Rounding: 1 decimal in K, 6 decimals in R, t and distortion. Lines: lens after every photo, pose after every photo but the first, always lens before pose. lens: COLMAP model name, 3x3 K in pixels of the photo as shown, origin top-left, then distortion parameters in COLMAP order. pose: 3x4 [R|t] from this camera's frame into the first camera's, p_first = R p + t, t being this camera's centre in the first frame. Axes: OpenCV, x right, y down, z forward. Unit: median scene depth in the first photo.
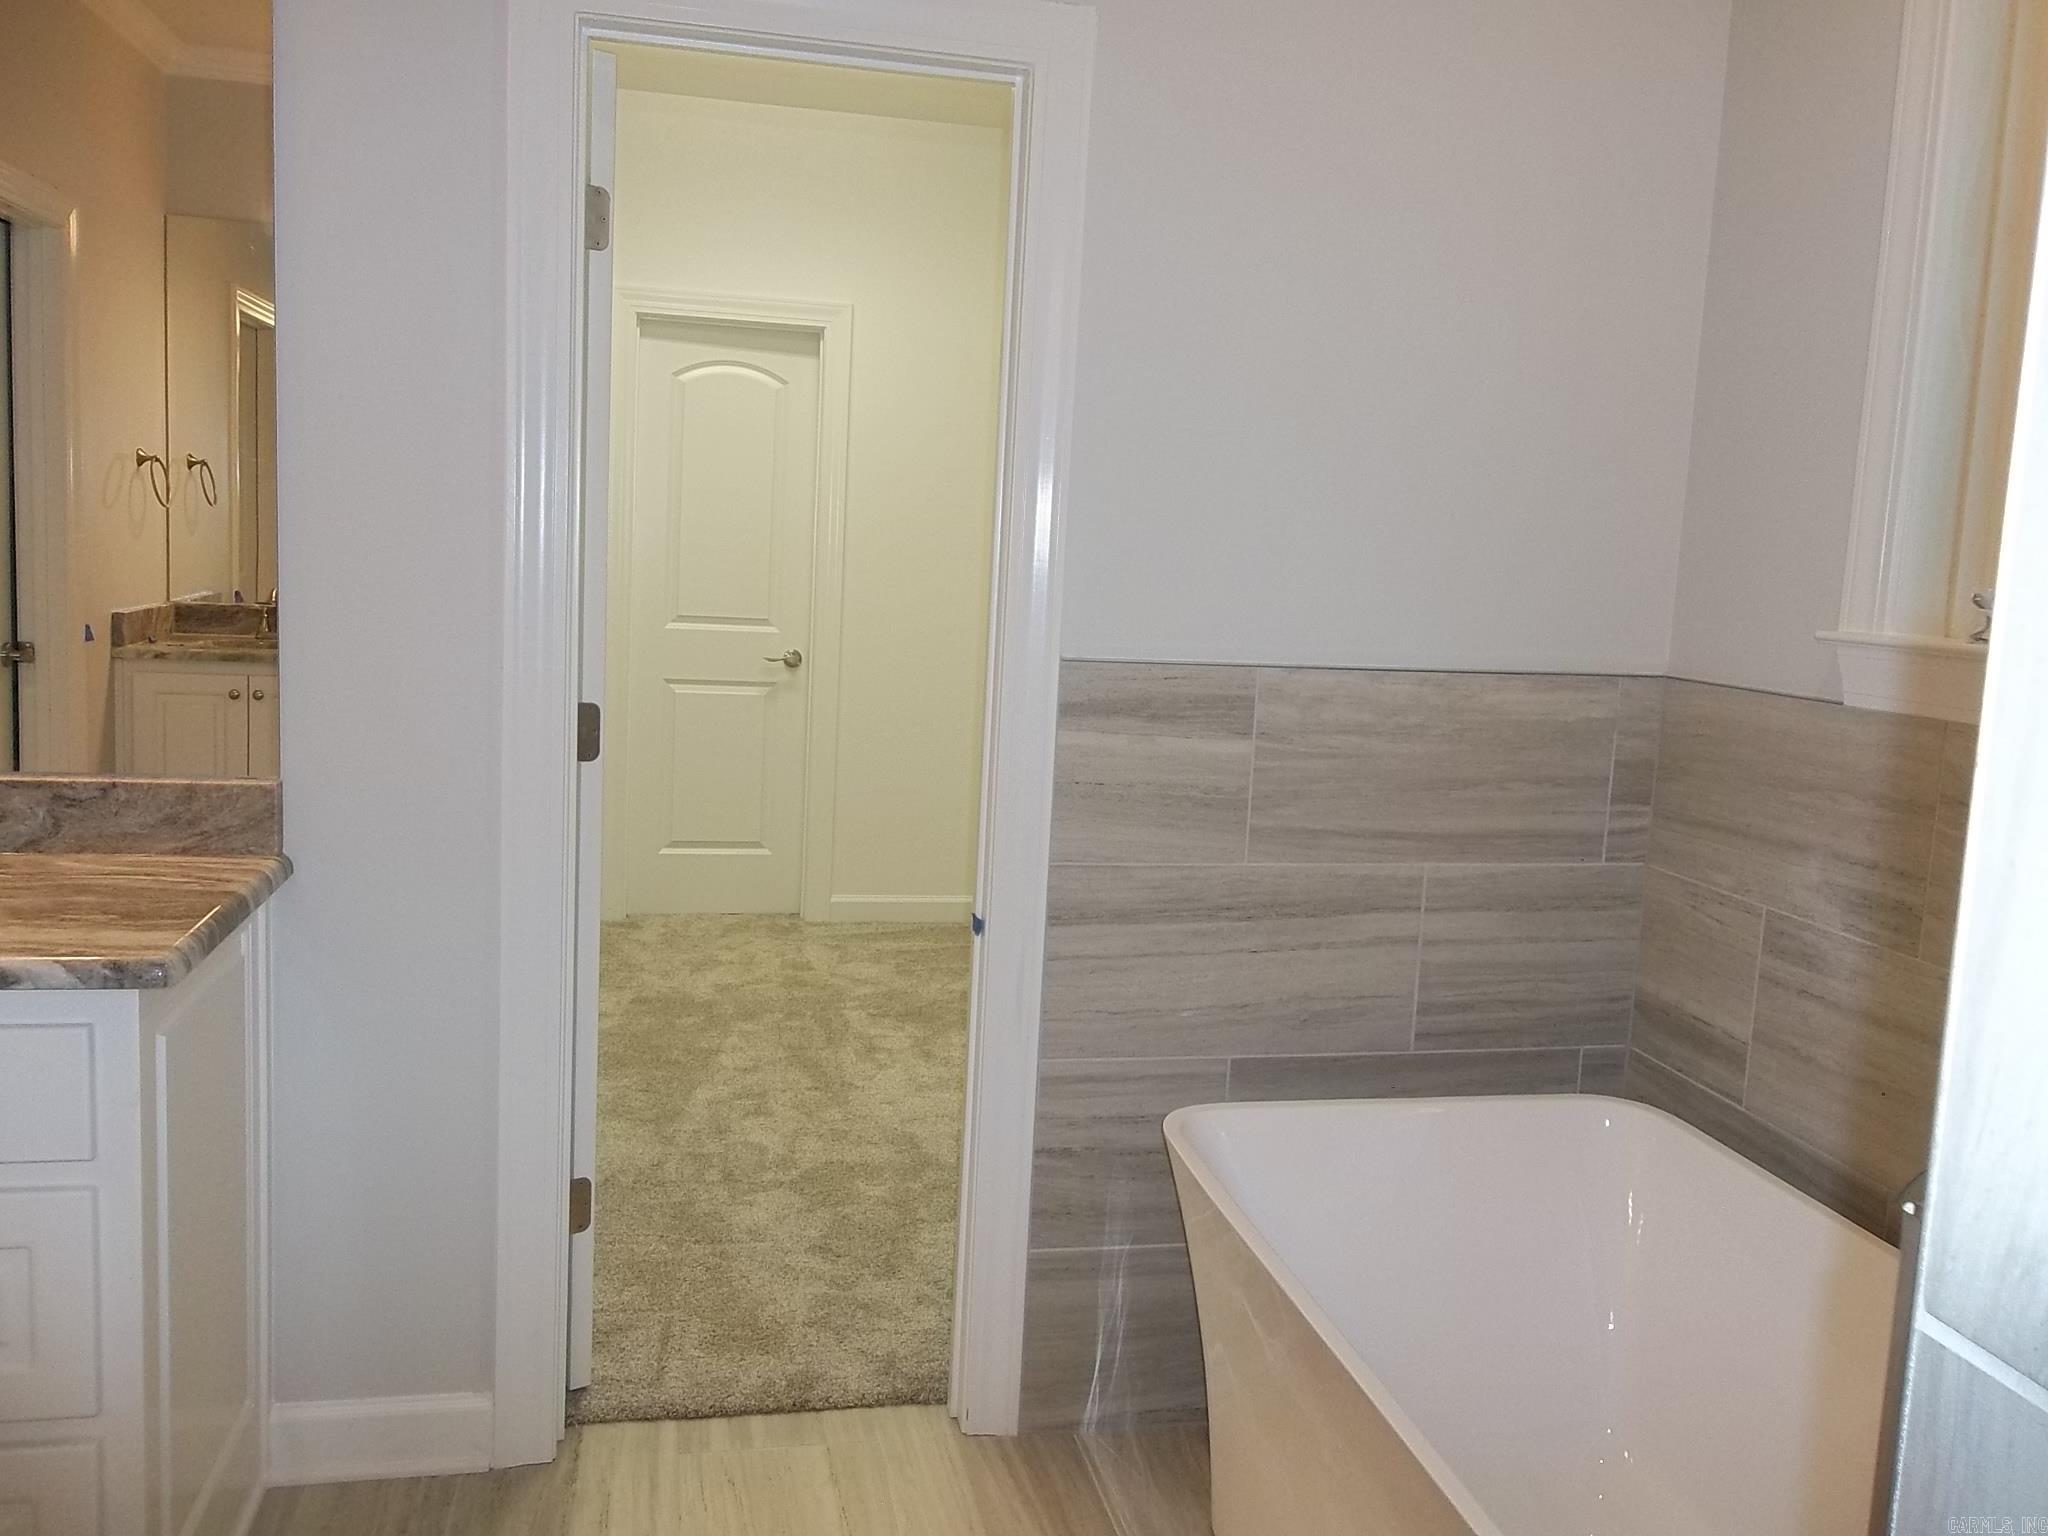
lens RADIAL K [[1657.0, 0, 1012.7], [0, 1657.0, 765.3], [0, 0, 1]] dist [-0.012799, 0.016570]
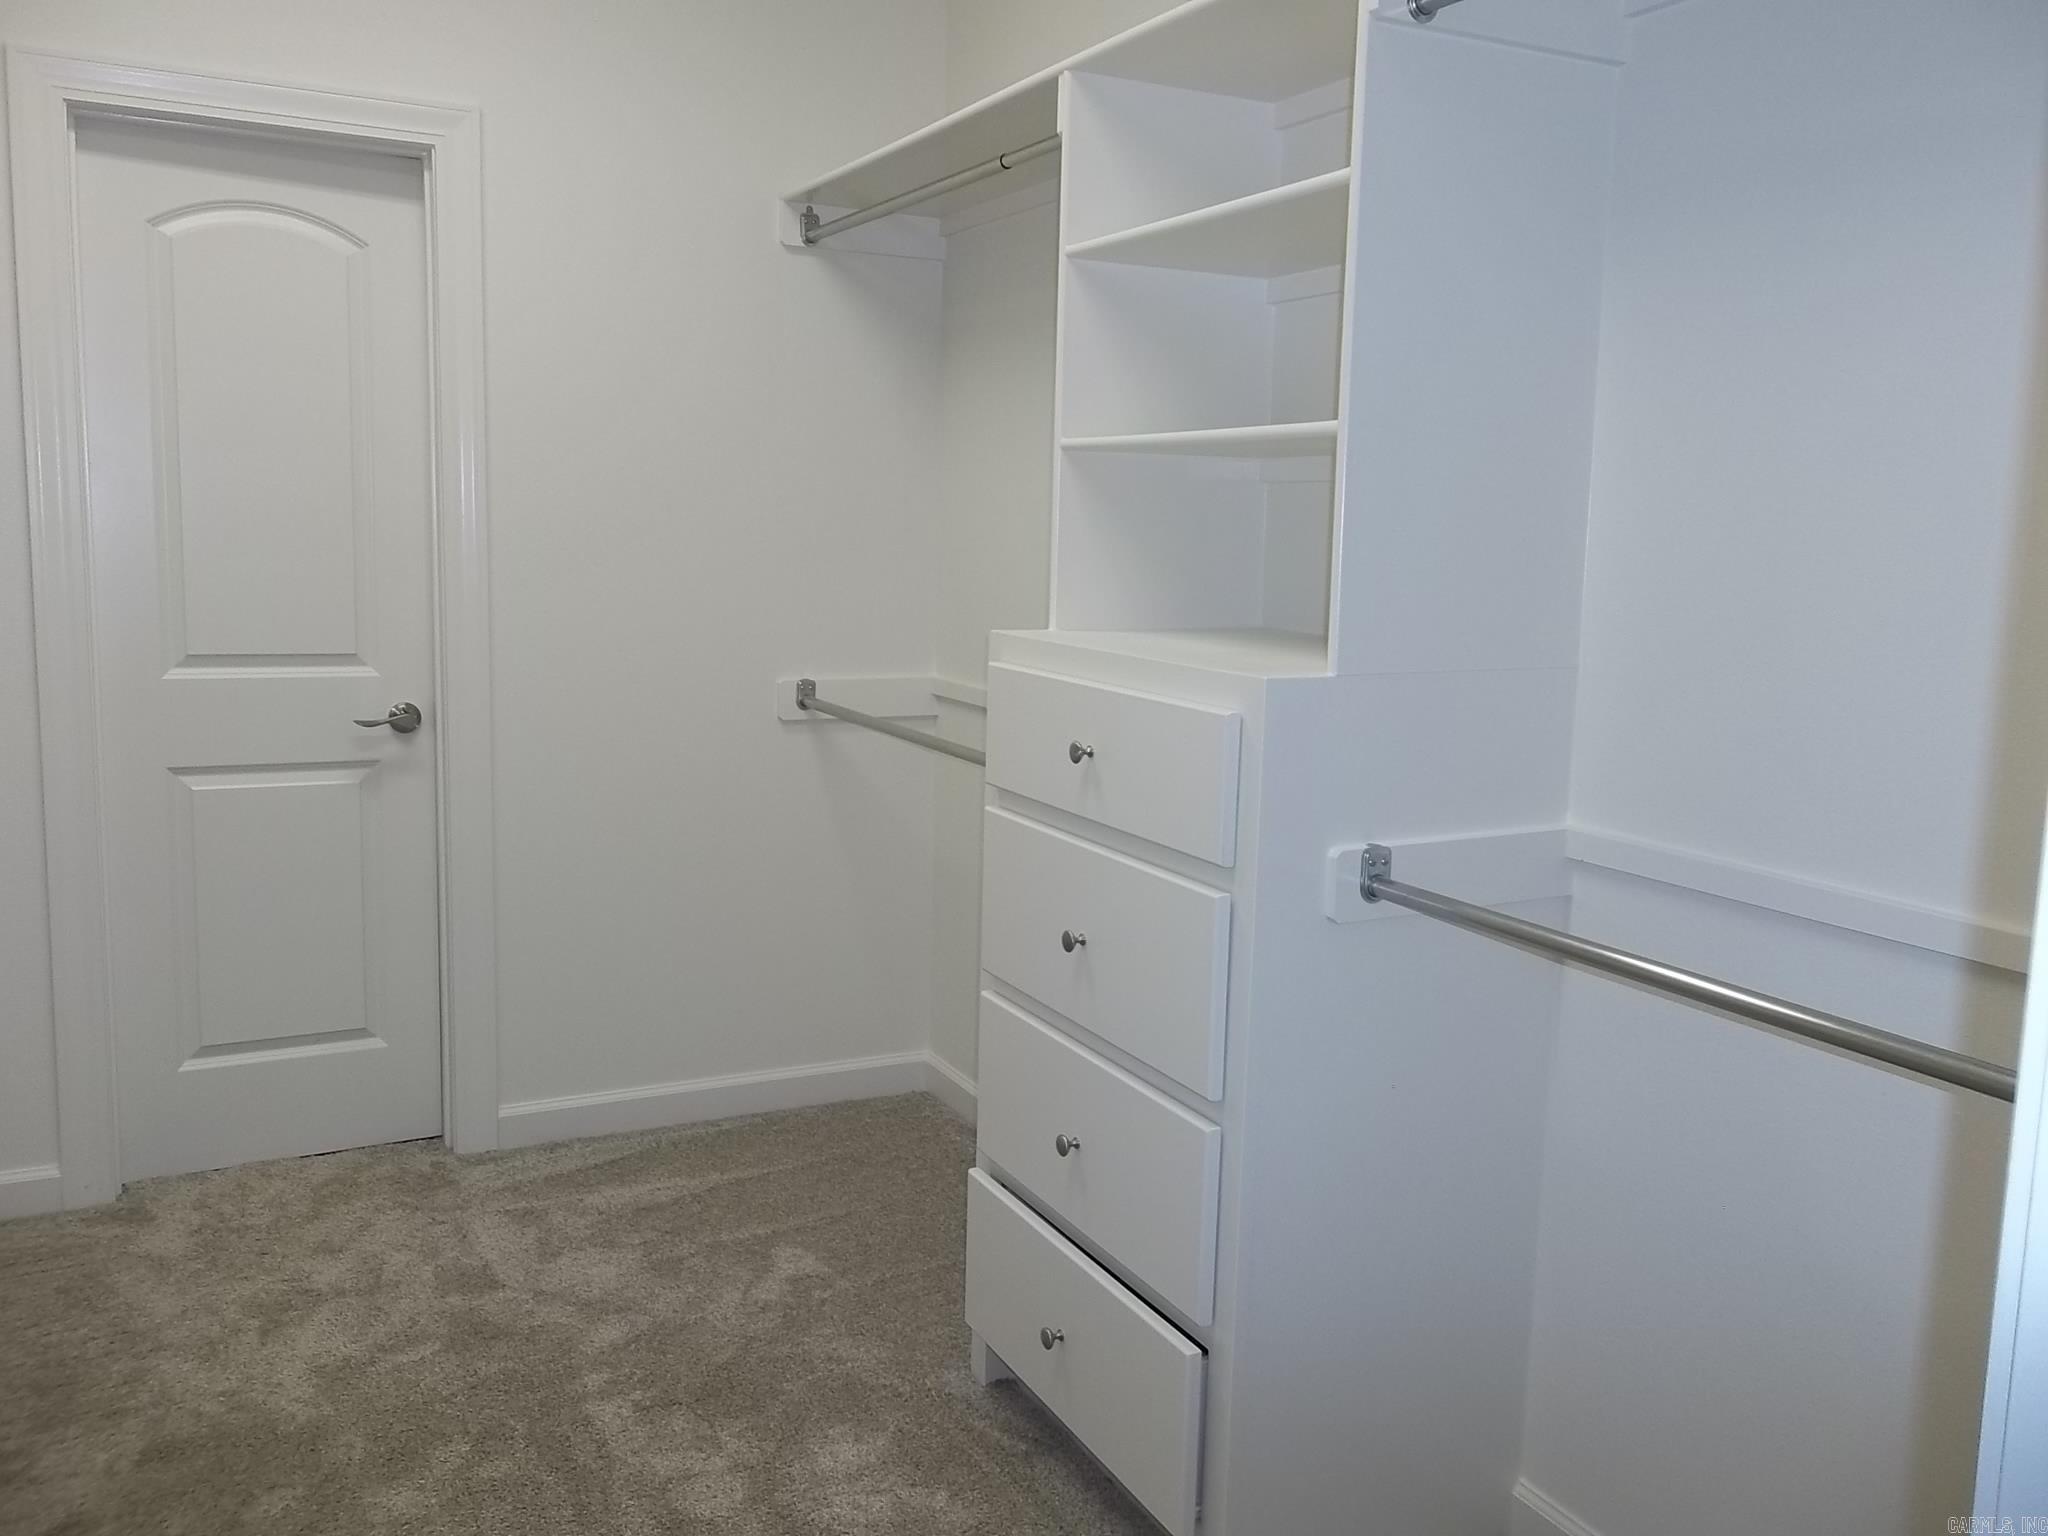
lens RADIAL K [[1657.0, 0, 1041.0], [0, 1657.0, 771.9], [0, 0, 1]] dist [-0.012799, 0.016570]
pose [[0.960972, -0.060815, 0.269880, -0.079692], [0.055358, 0.998080, 0.027792, -0.051832], [-0.271052, -0.011767, 0.962493, 0.391190]]
